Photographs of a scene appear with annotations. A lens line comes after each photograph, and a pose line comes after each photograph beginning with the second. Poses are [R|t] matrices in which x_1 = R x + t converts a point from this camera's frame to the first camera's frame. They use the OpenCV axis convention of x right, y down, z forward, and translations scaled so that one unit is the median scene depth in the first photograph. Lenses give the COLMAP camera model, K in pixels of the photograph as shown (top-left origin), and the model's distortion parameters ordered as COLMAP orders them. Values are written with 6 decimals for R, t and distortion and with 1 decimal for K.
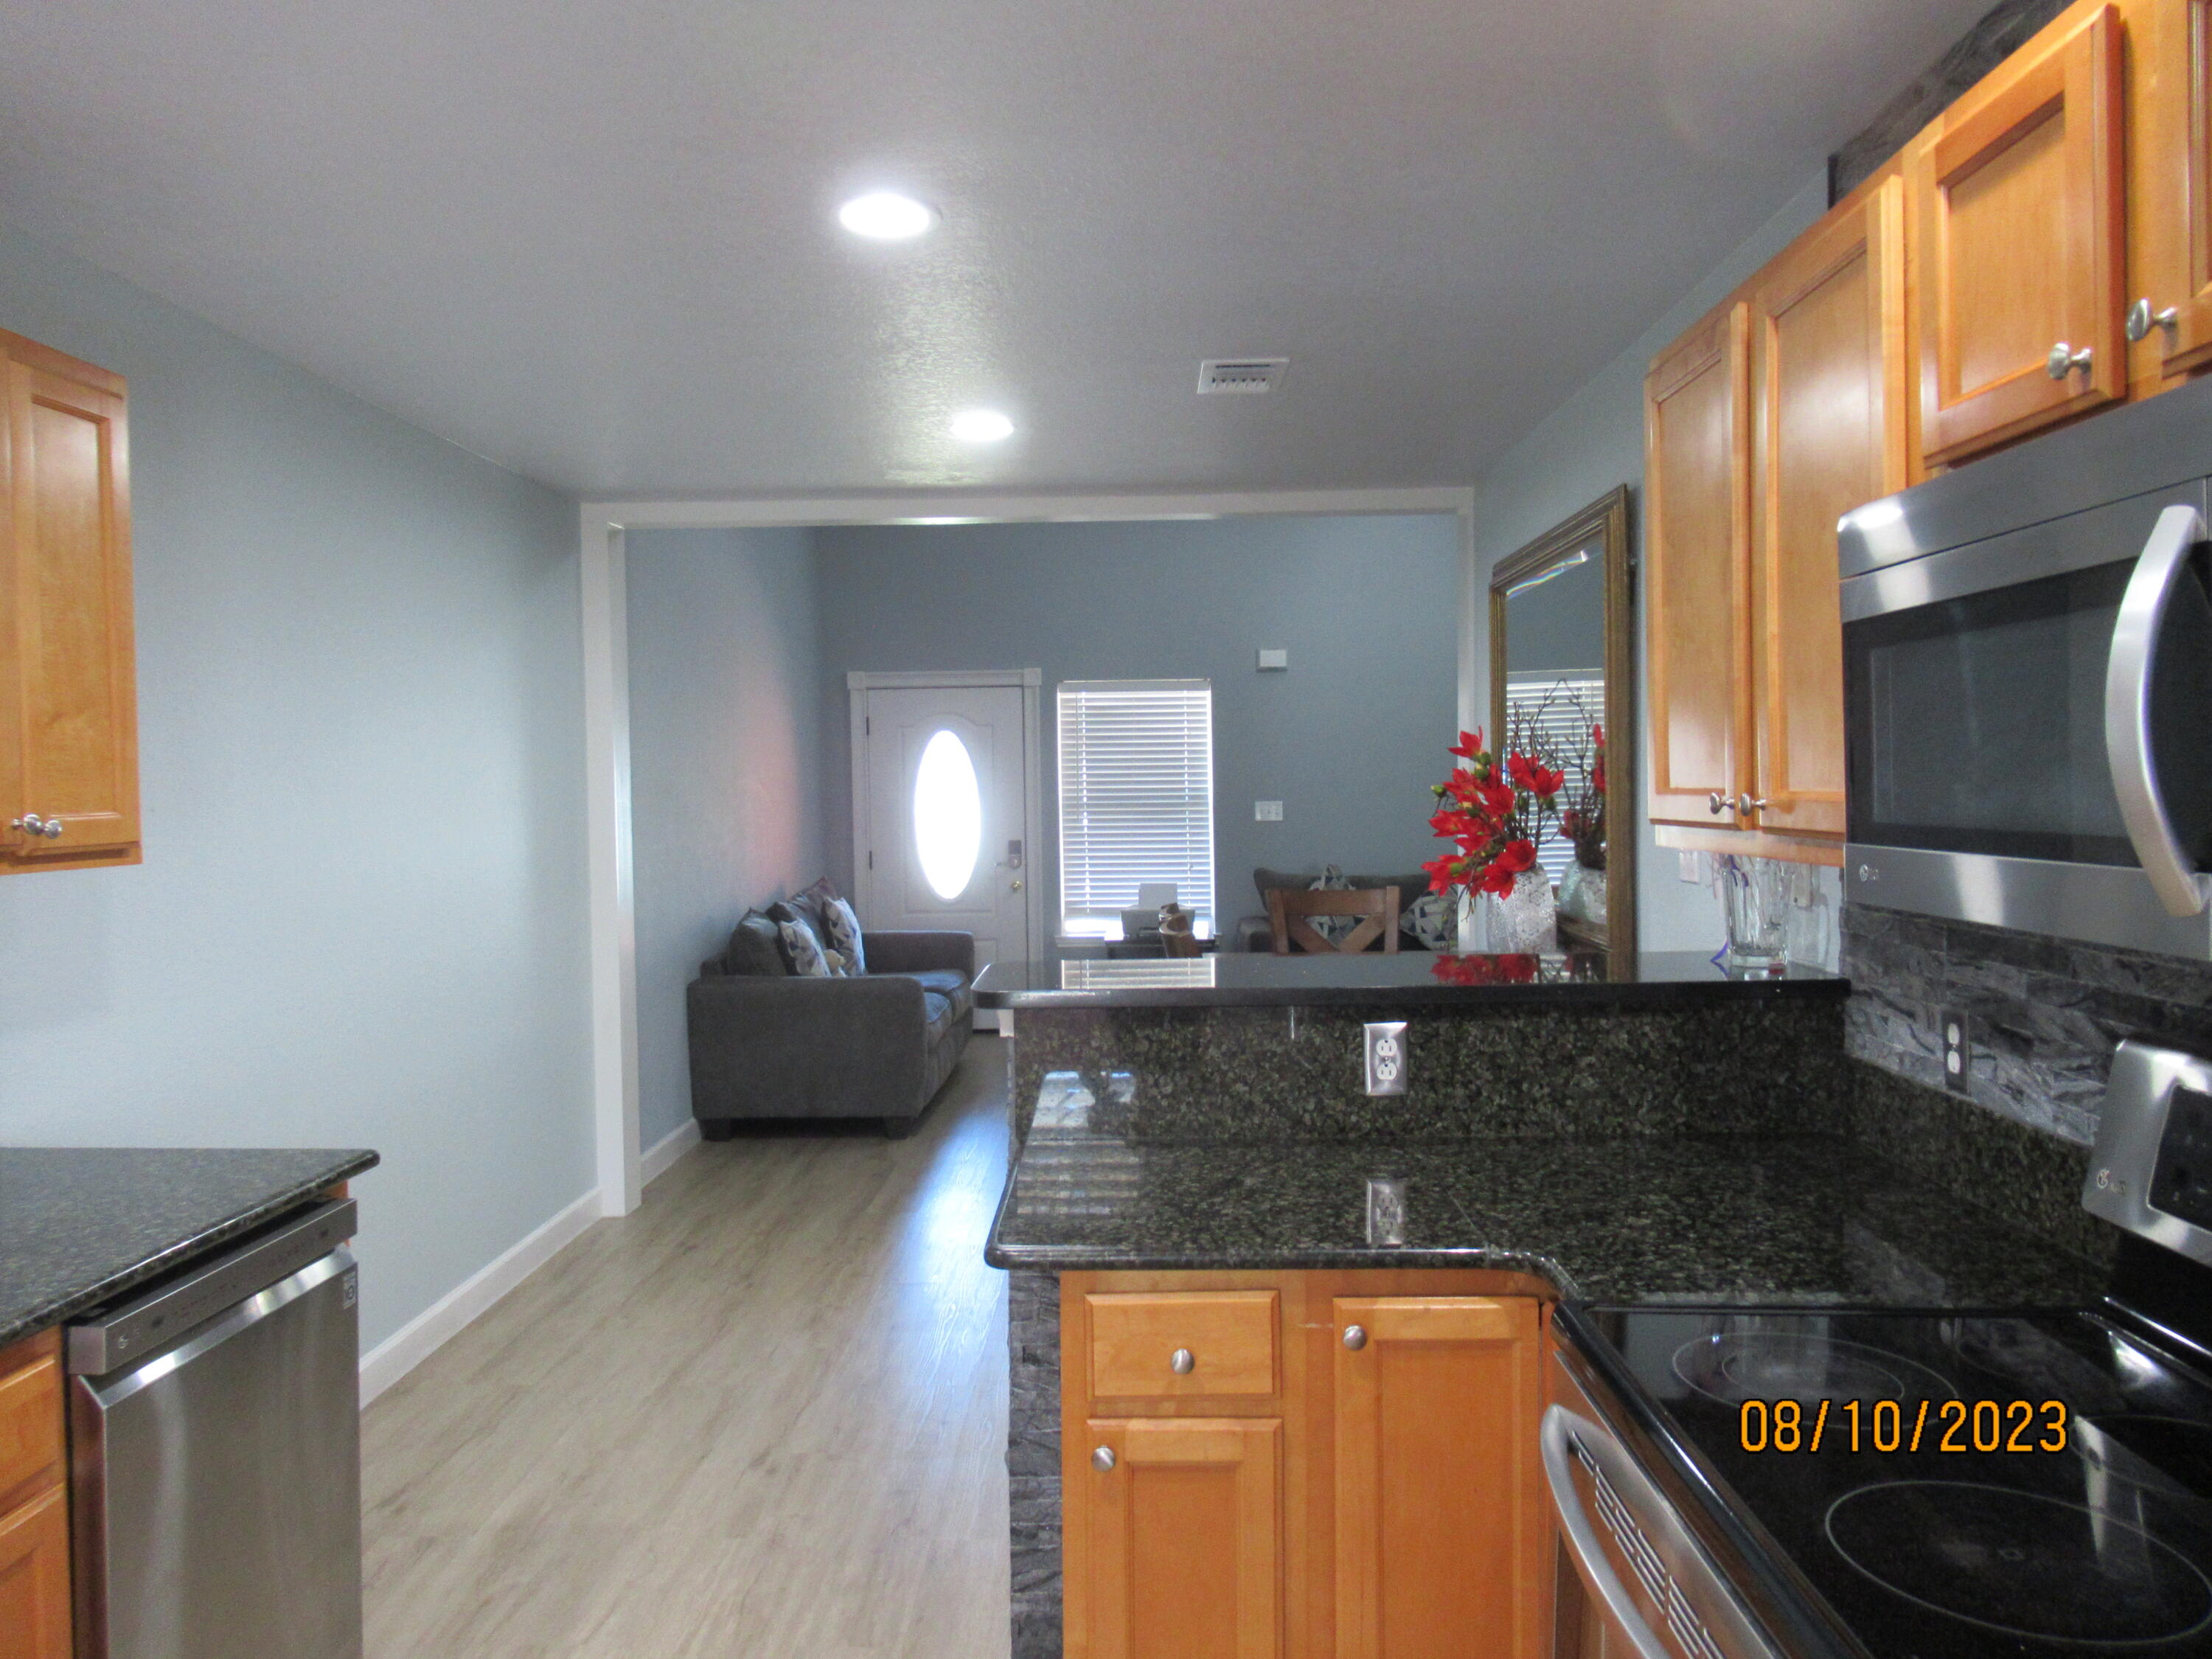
lens RADIAL K [[1640.5, 0, 1102.3], [0, 1640.5, 833.4], [0, 0, 1]] dist [-0.018095, 0.005055]
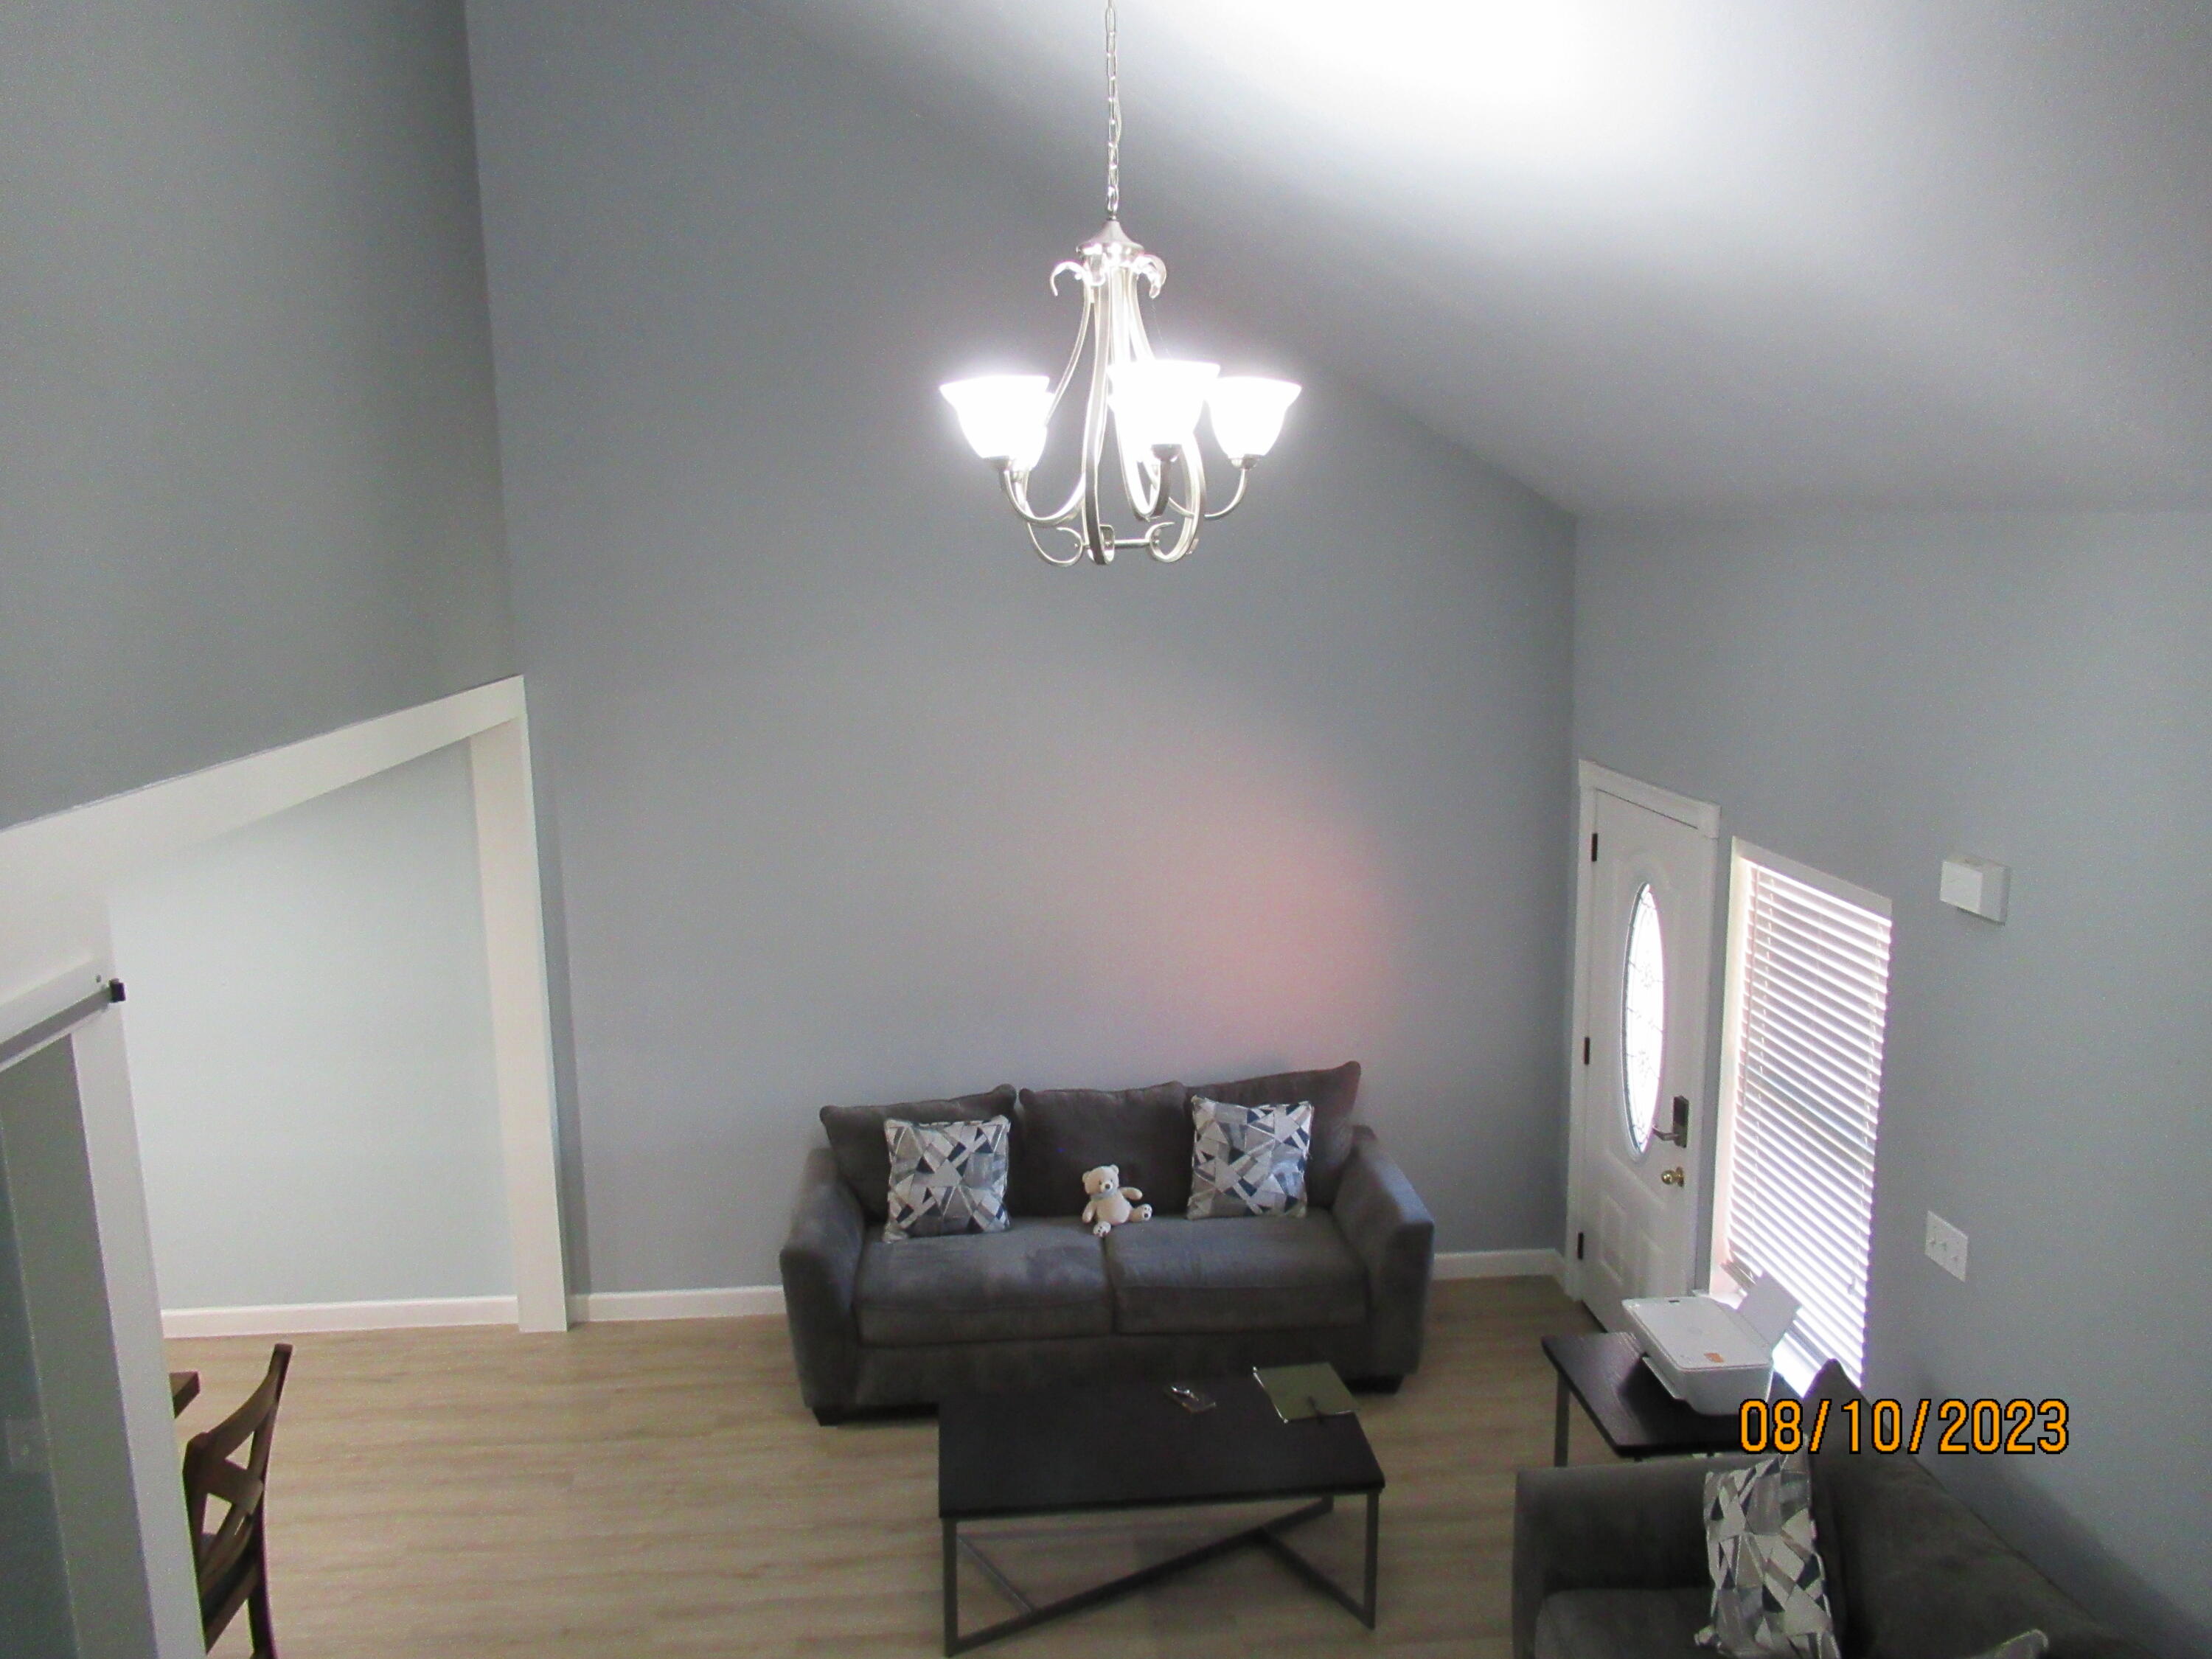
lens RADIAL K [[1640.5, 0, 1102.3], [0, 1640.5, 833.4], [0, 0, 1]] dist [-0.018095, 0.005055]
pose [[0.104468, 0.185510, -0.977073, 1.691925], [-0.021868, 0.982640, 0.184229, -0.683393], [0.994288, 0.002120, 0.106711, 2.752928]]
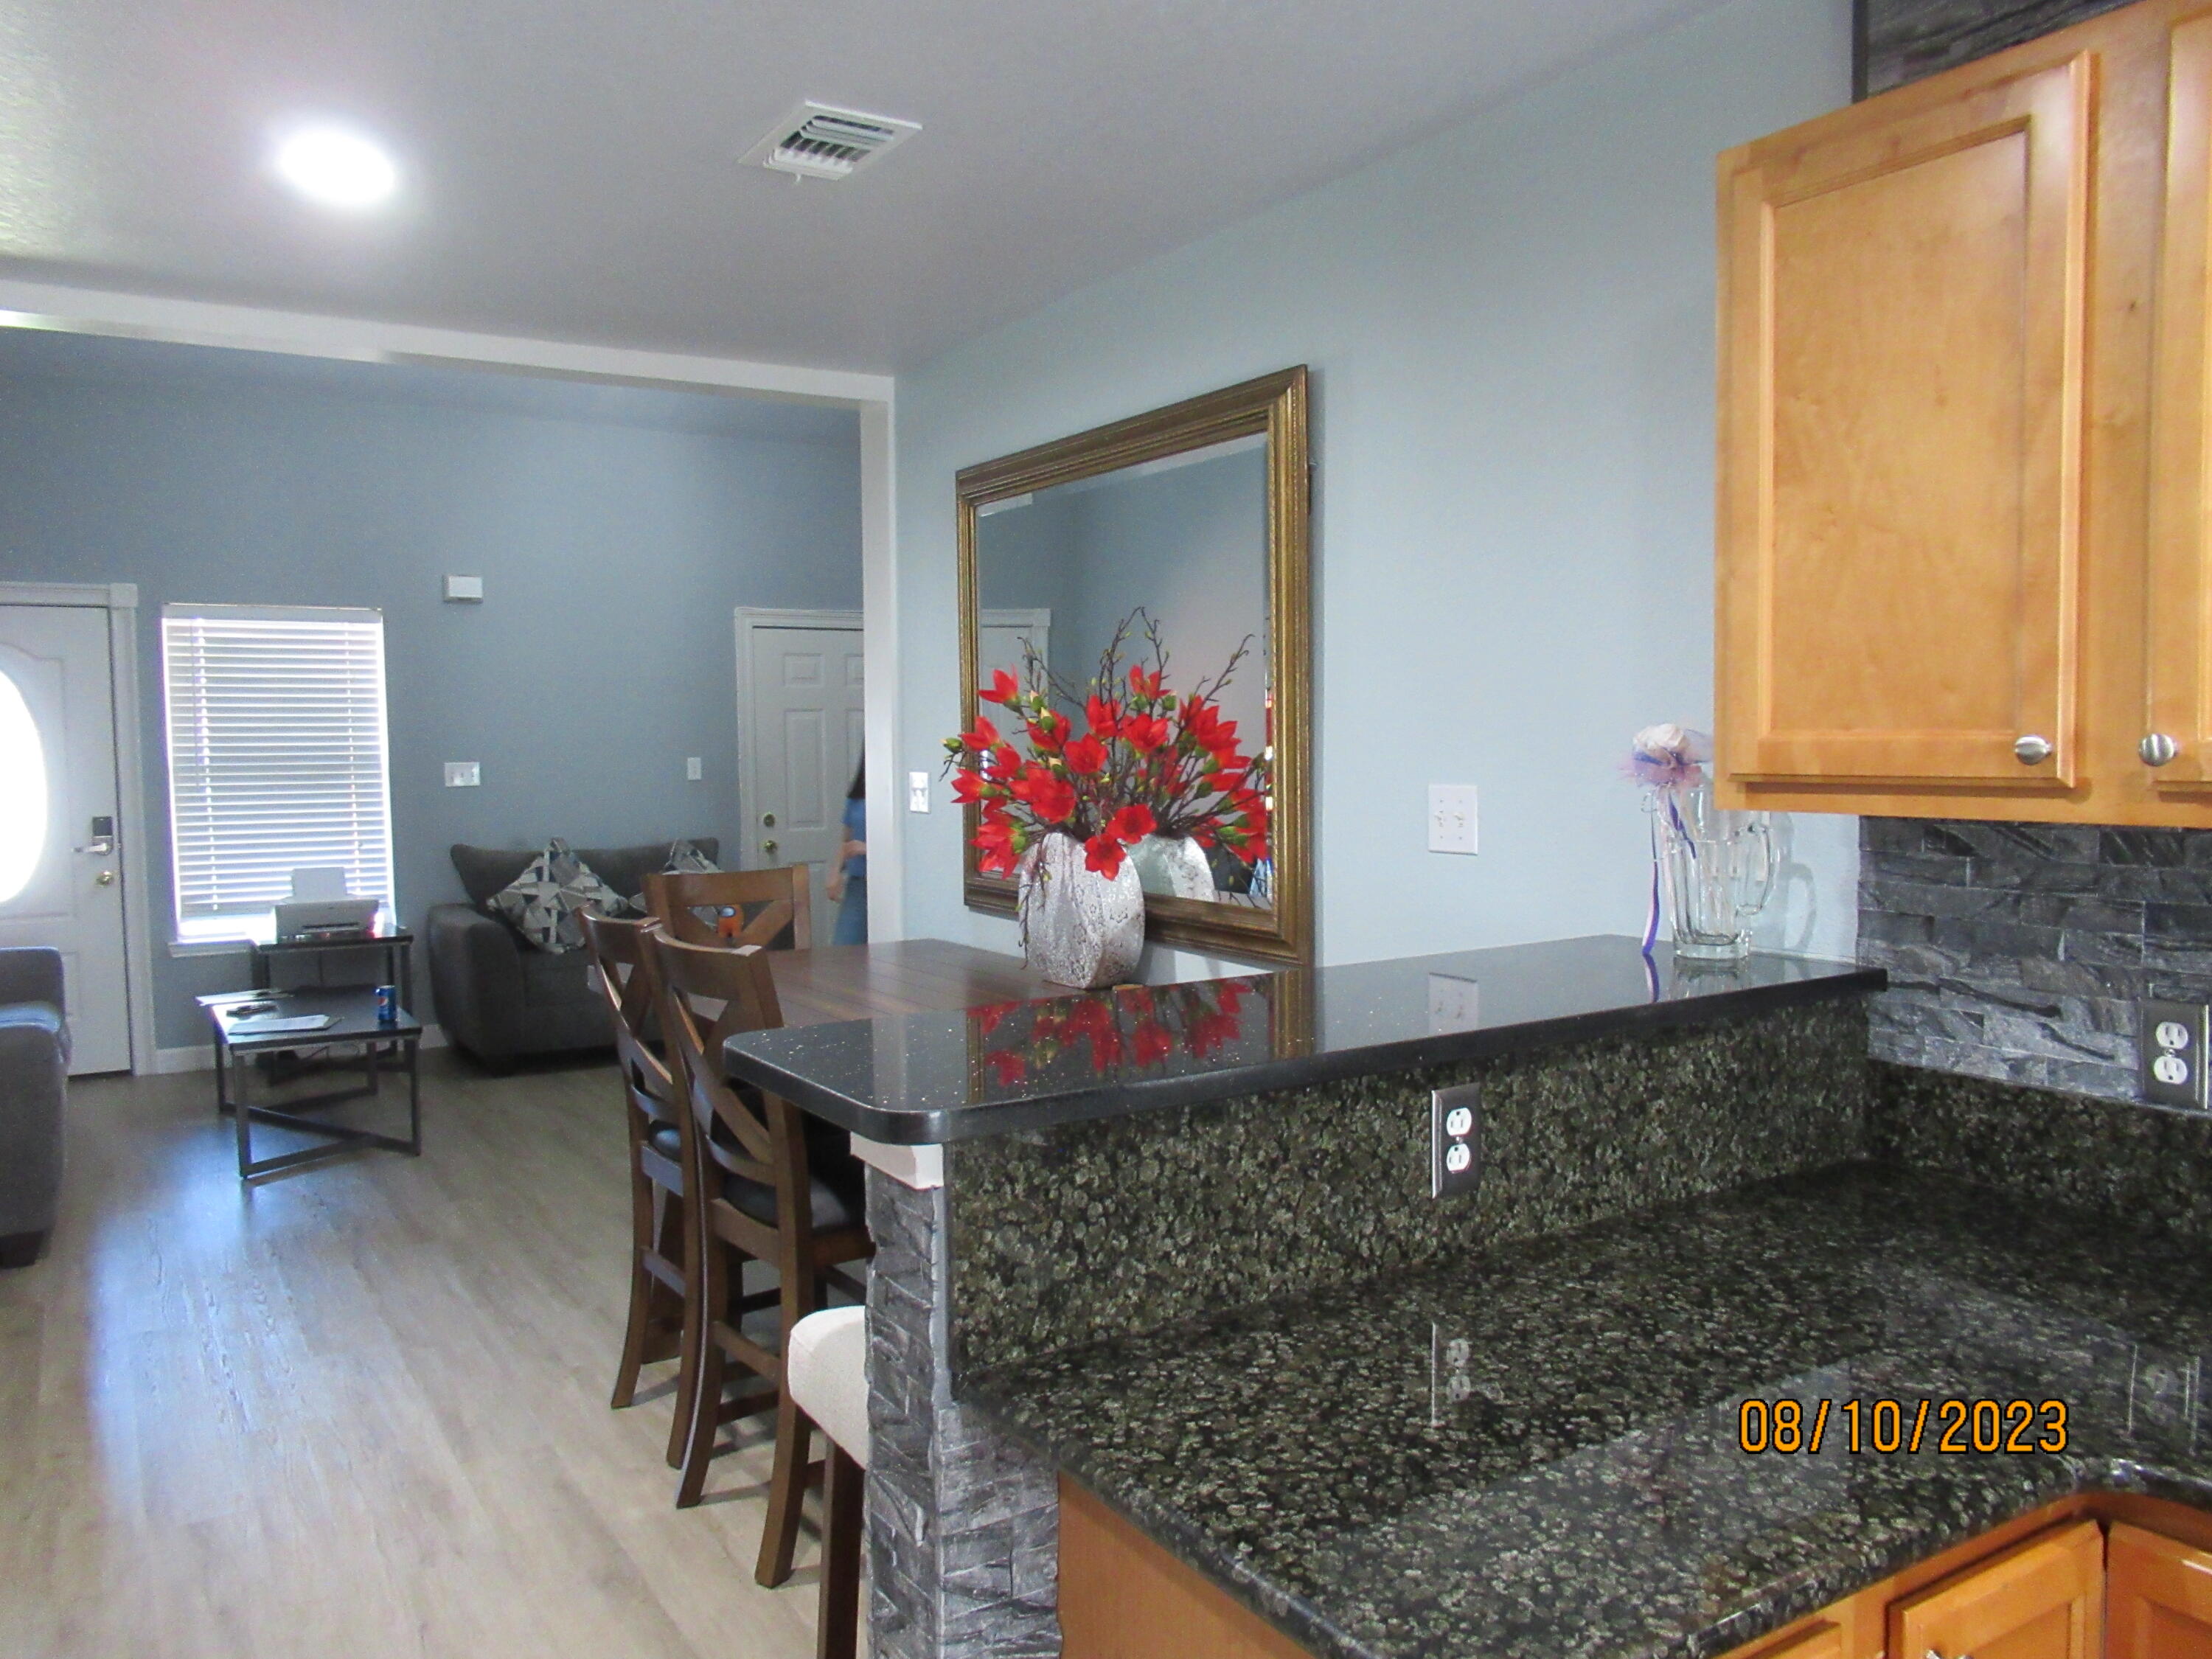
lens RADIAL K [[1640.5, 0, 1102.3], [0, 1640.5, 833.4], [0, 0, 1]] dist [-0.018095, 0.005055]
pose [[0.833372, -0.028202, 0.551993, -0.308448], [0.015429, 0.999495, 0.027772, -0.006750], [-0.552498, -0.014627, 0.833386, 0.526542]]
